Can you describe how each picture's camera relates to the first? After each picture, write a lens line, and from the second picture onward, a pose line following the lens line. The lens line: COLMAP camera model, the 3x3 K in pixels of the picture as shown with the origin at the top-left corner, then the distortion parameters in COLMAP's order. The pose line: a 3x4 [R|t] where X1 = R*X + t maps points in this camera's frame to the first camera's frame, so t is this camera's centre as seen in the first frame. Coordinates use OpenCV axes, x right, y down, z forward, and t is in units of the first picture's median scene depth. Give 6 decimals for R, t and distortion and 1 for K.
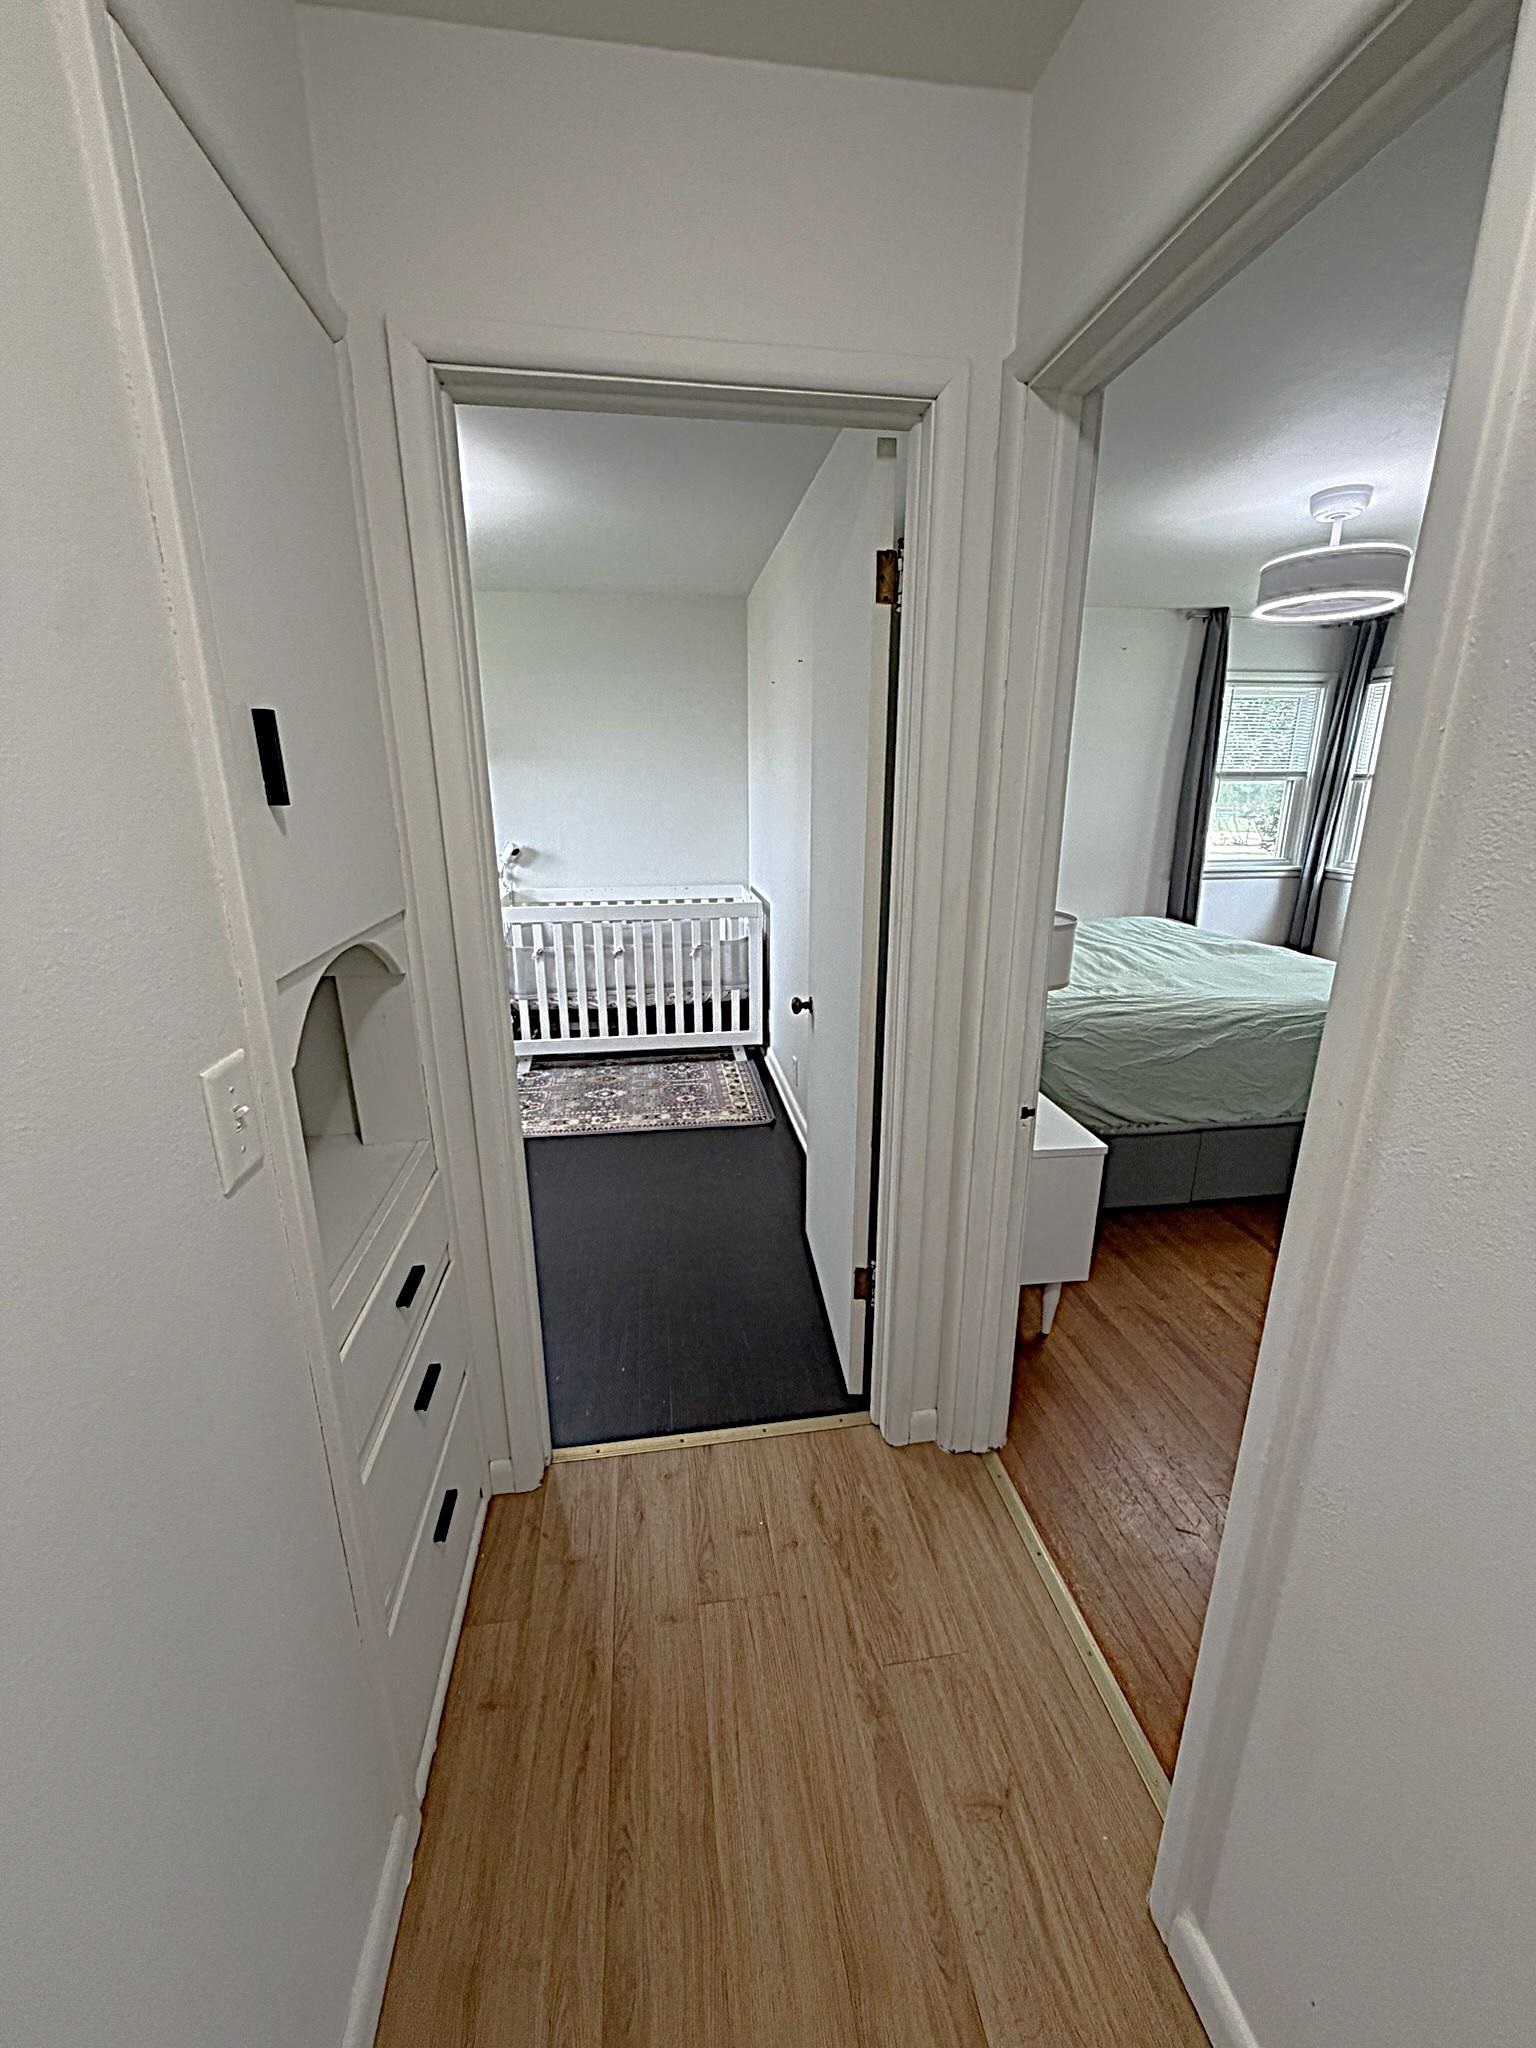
lens RADIAL K [[824.5, 0, 747.6], [0, 824.5, 1027.7], [0, 0, 1]] dist [0.000022, 0.000180]
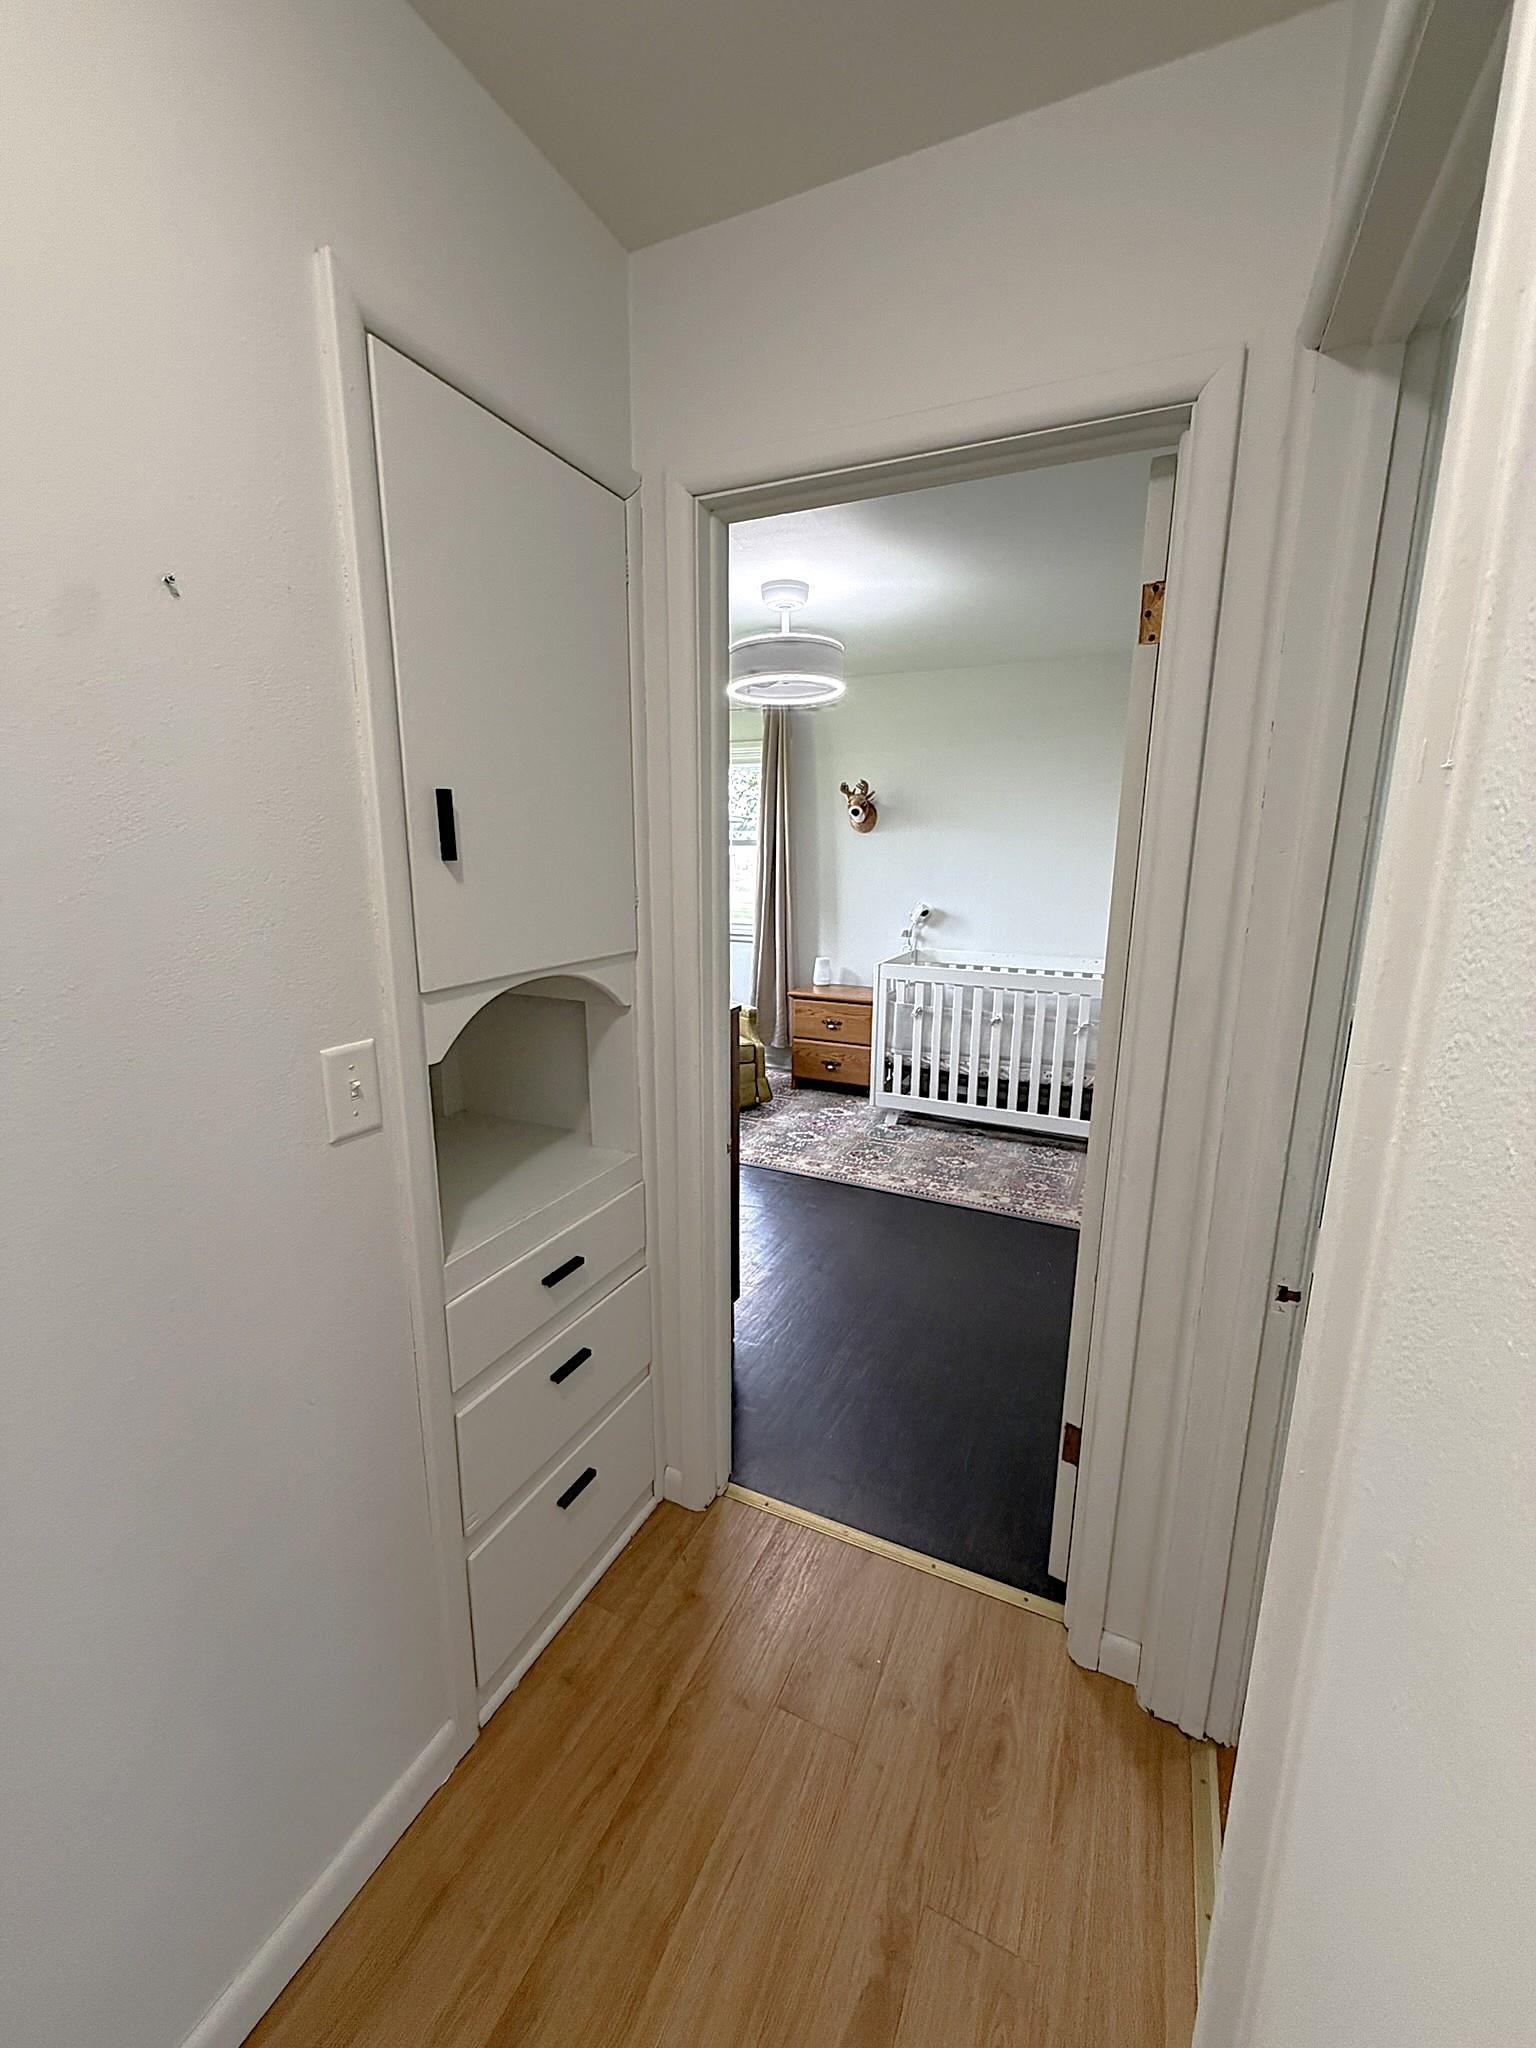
lens RADIAL K [[820.7, 0, 768.0], [0, 820.7, 1024.0], [0, 0, 1]] dist [-0.001458, 0.000097]
pose [[0.827728, 0.127521, -0.546448, 0.149928], [-0.169521, 0.985160, -0.026881, -0.016499], [0.534911, 0.114885, 0.837061, 0.054401]]
